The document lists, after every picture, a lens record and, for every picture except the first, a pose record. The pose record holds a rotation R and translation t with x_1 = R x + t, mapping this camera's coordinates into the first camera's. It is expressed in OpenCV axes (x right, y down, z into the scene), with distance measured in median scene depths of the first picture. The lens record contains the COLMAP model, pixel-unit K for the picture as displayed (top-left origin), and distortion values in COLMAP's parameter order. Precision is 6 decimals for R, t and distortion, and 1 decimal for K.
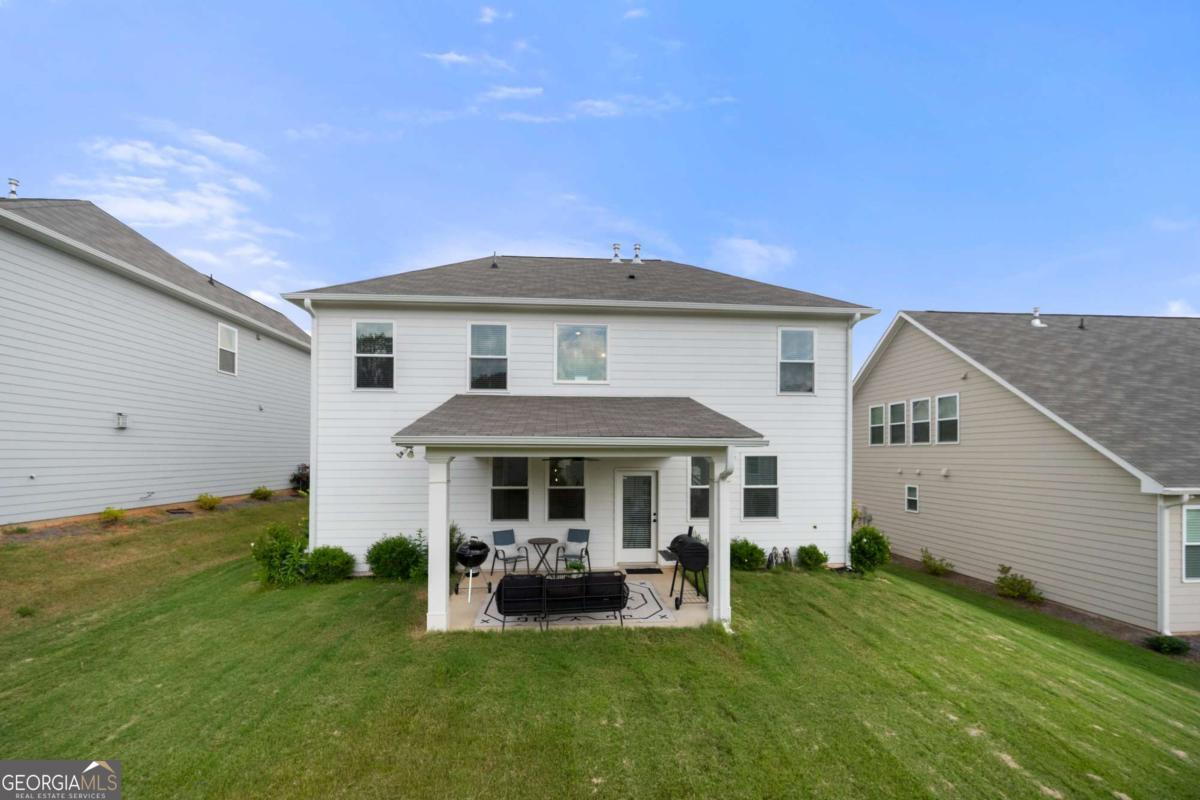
lens RADIAL K [[499.6, 0, 598.4], [0, 499.6, 439.0], [0, 0, 1]] dist [-0.001434, 0.000113]
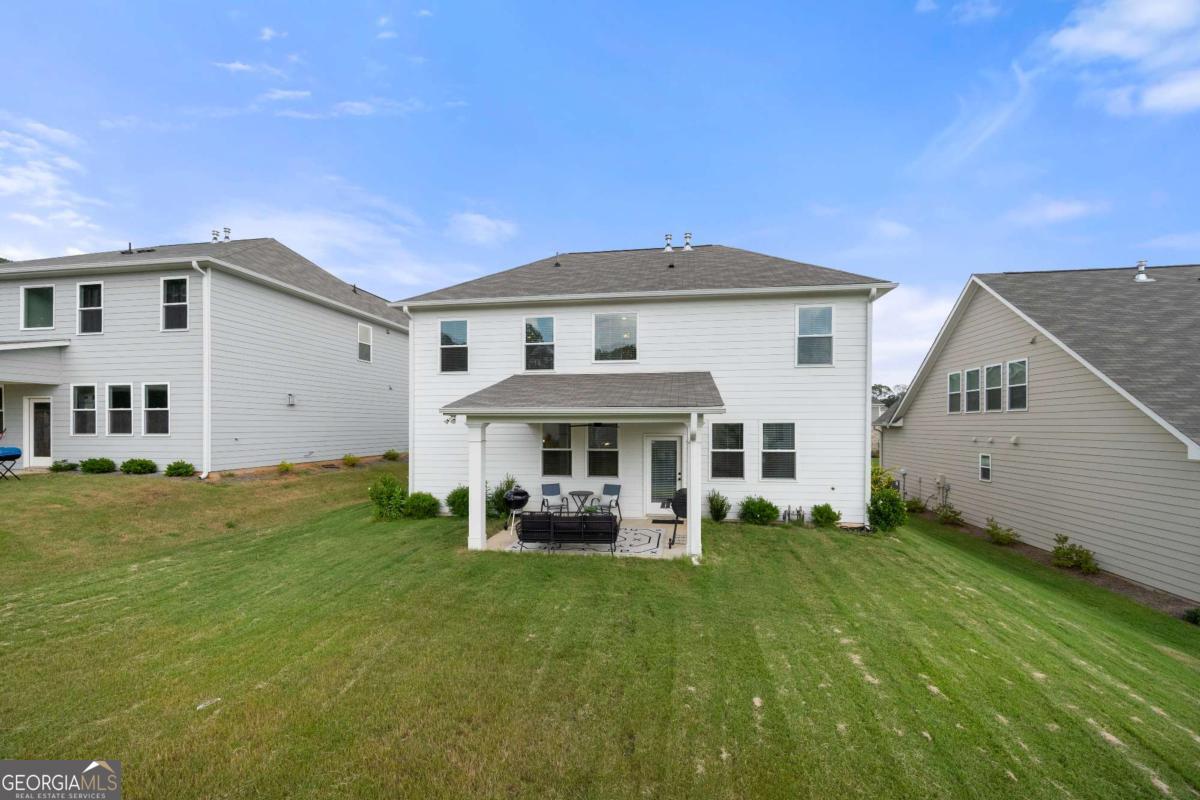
lens RADIAL K [[478.6, 0, 603.0], [0, 478.6, 412.2], [0, 0, 1]] dist [-0.001221, -0.000284]
pose [[0.977841, -0.008850, -0.209163, 0.178663], [0.009731, 0.999948, 0.003184, 0.003131], [0.209124, -0.005149, 0.977876, -0.125147]]
